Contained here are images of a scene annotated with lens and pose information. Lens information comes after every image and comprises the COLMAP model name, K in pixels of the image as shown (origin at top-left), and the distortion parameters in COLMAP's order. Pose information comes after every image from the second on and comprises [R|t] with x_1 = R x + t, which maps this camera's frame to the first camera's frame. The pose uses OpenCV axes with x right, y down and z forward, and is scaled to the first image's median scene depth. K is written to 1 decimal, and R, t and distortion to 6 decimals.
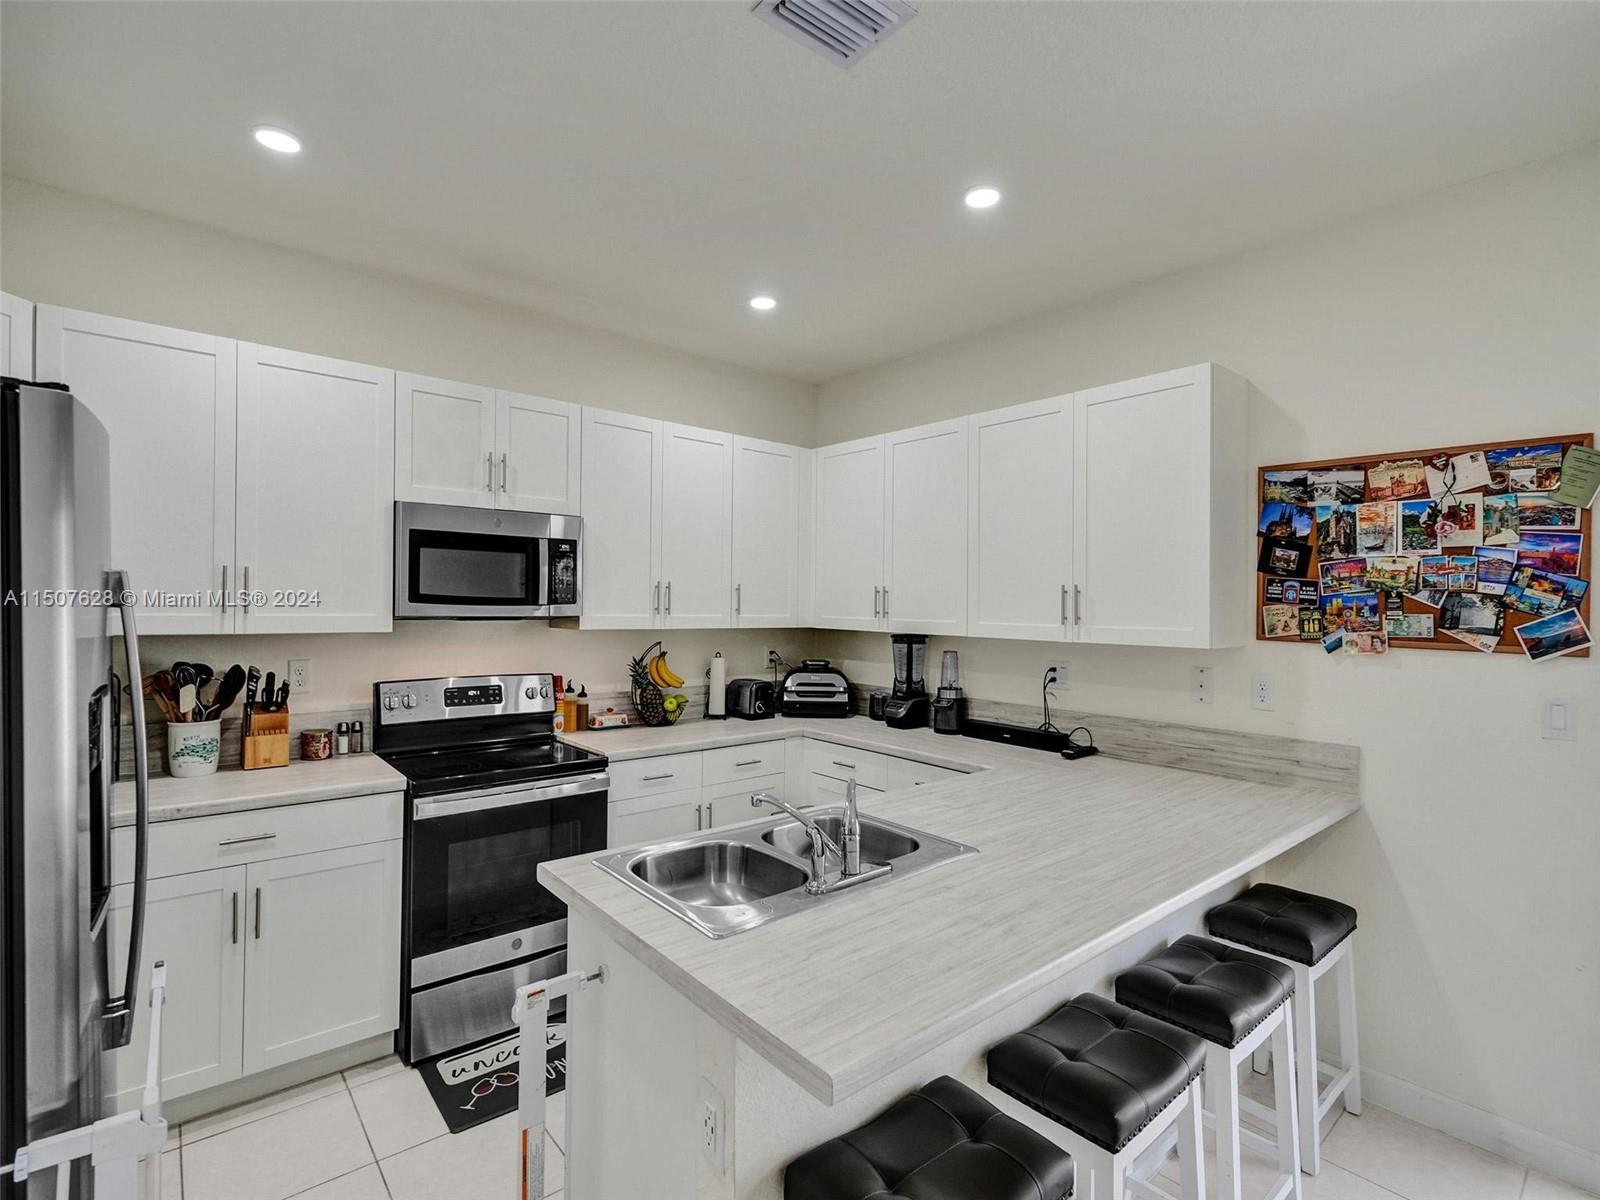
lens RADIAL K [[753.1, 0, 804.1], [0, 753.1, 599.3], [0, 0, 1]] dist [-0.003157, 0.000057]
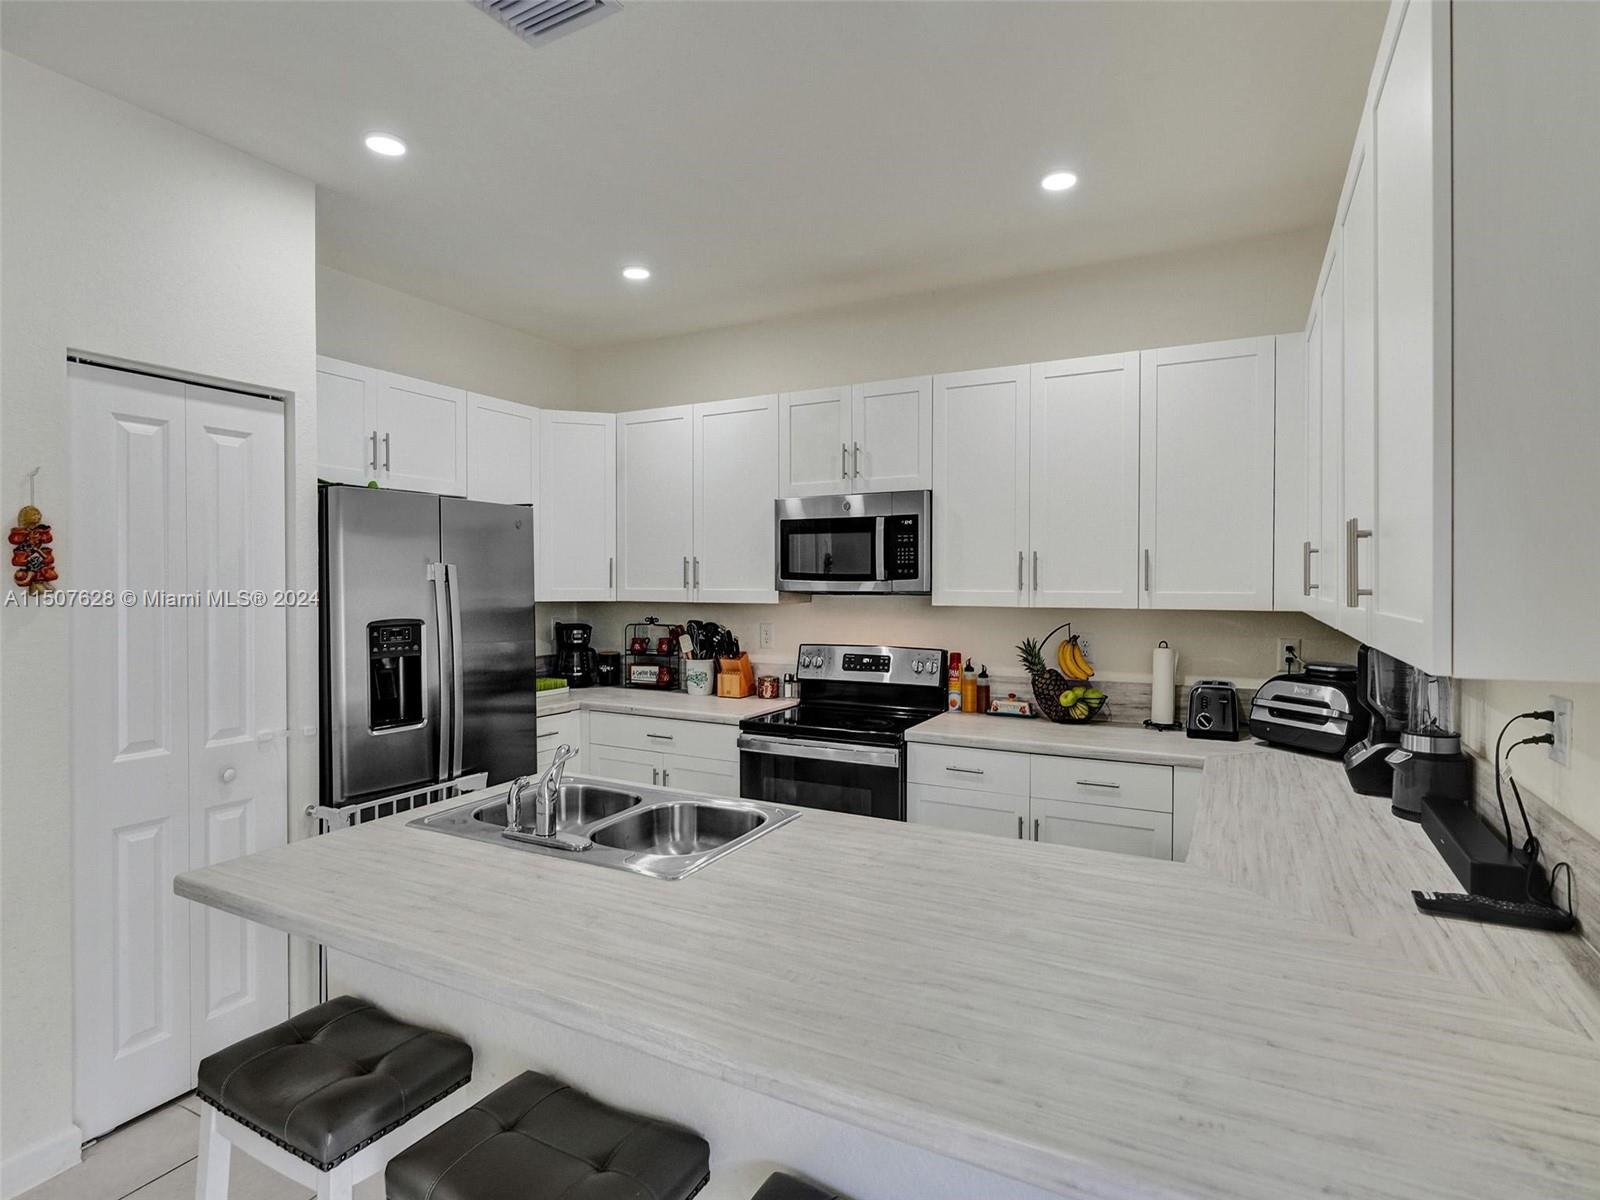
lens RADIAL K [[788.2, 0, 800.4], [0, 788.2, 592.5], [0, 0, 1]] dist [-0.000653, 0.000336]
pose [[0.389183, -0.000035, -0.921160, 0.685179], [0.012363, 0.999910, 0.005186, 0.019104], [0.921077, -0.013407, 0.389149, 0.524215]]
